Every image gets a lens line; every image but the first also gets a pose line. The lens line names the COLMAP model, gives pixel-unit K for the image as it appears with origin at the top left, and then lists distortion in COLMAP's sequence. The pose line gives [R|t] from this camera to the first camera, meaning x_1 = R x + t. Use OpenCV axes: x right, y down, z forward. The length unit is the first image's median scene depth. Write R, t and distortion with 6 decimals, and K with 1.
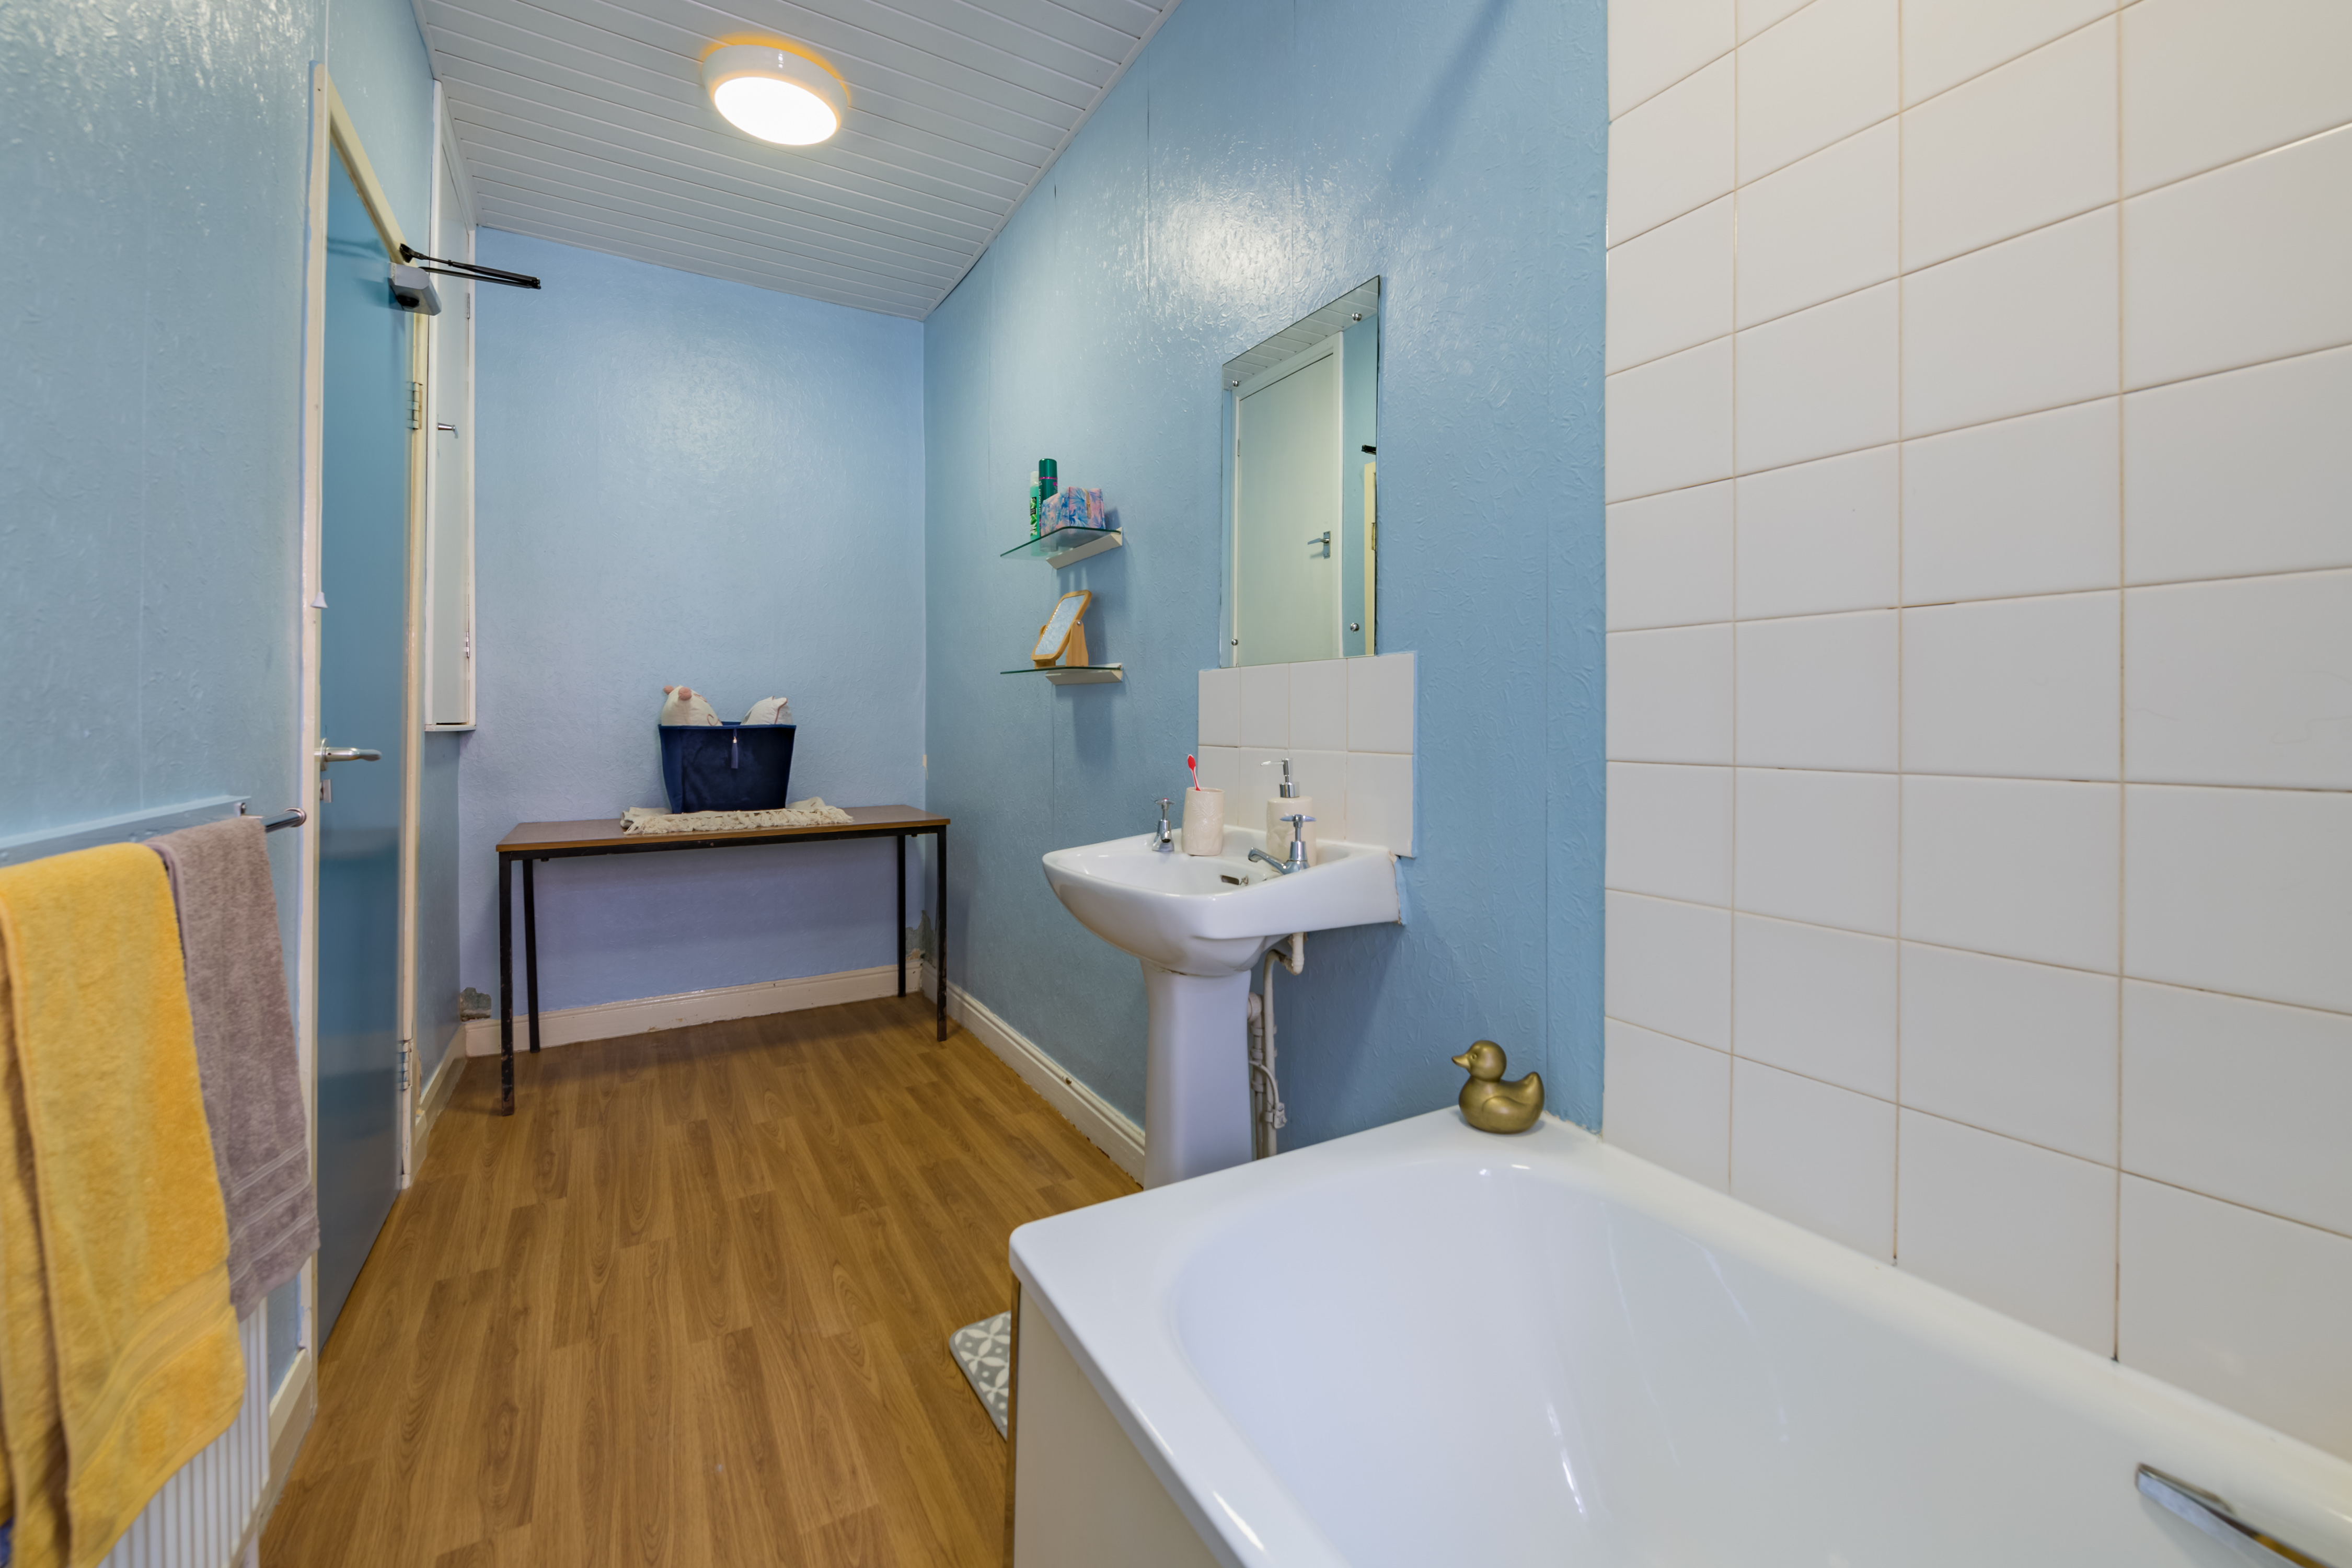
lens RADIAL K [[966.5, 0, 1177.4], [0, 966.5, 722.0], [0, 0, 1]] dist [0.001236, -0.000063]
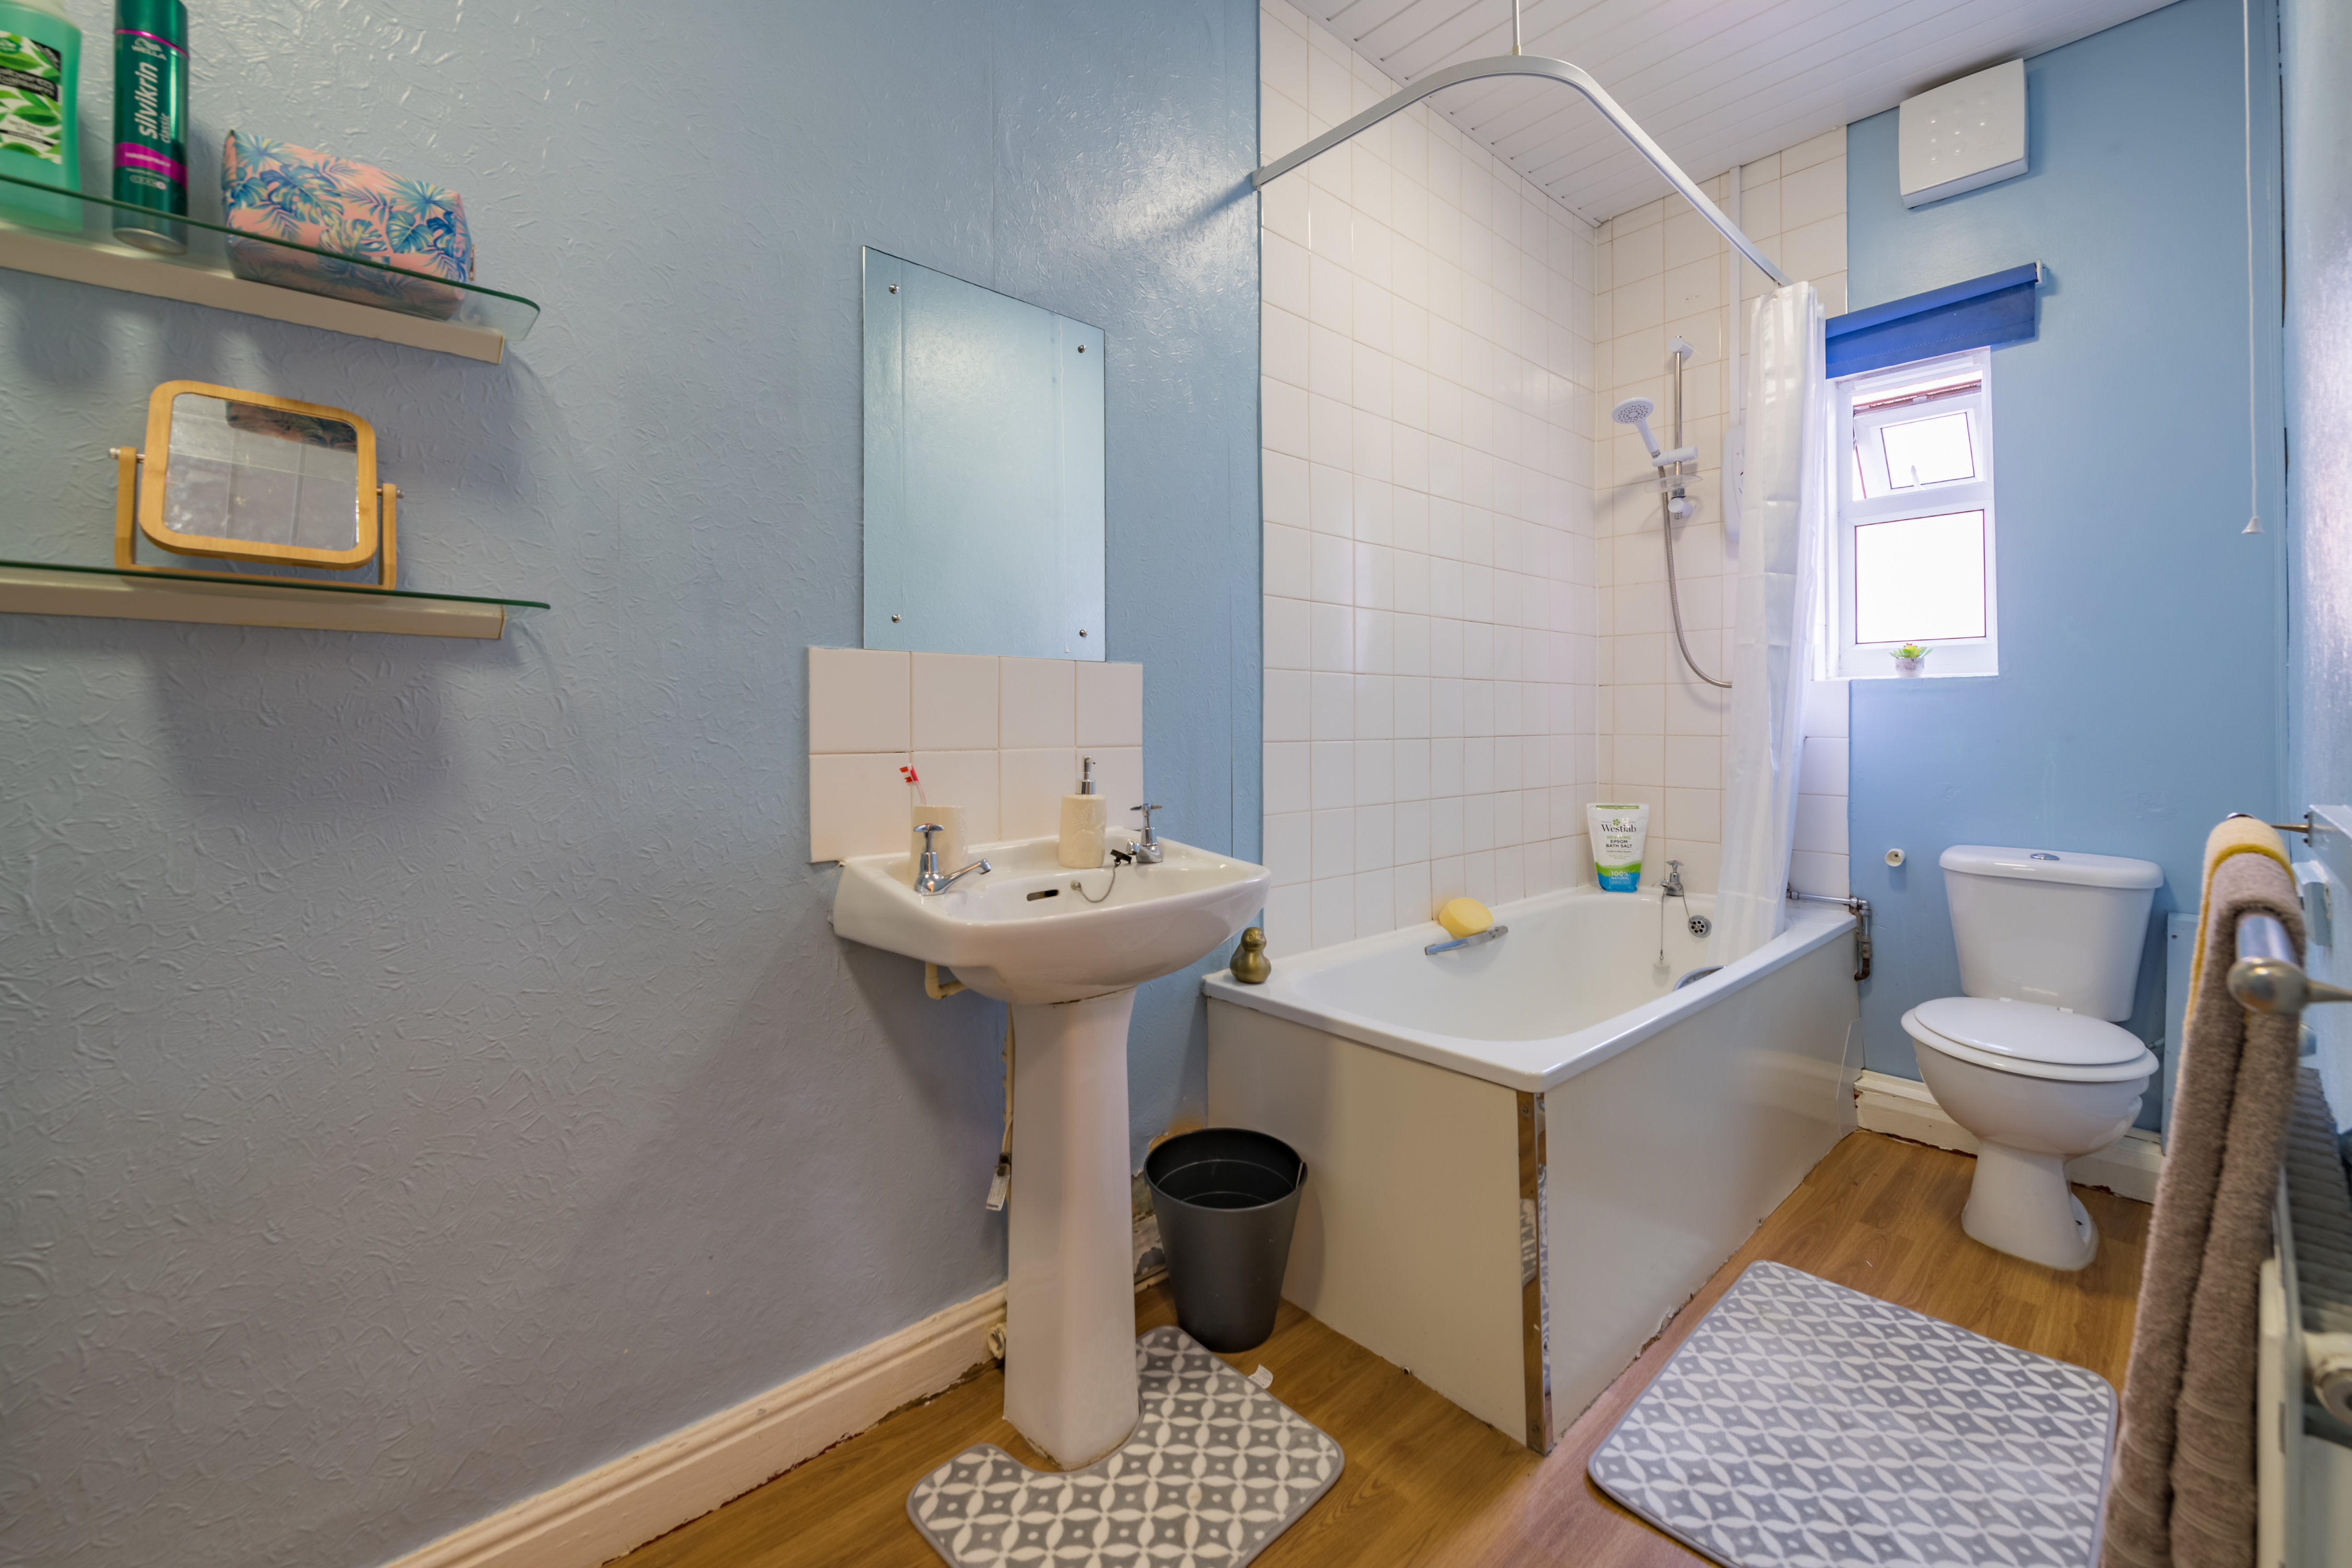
lens RADIAL K [[966.5, 0, 1177.4], [0, 966.5, 722.0], [0, 0, 1]] dist [0.001236, -0.000063]
pose [[-0.212985, 0.003730, 0.977048, -0.890927], [0.008723, 0.999960, -0.001916, 0.005470], [-0.977017, 0.008115, -0.213009, 1.117512]]
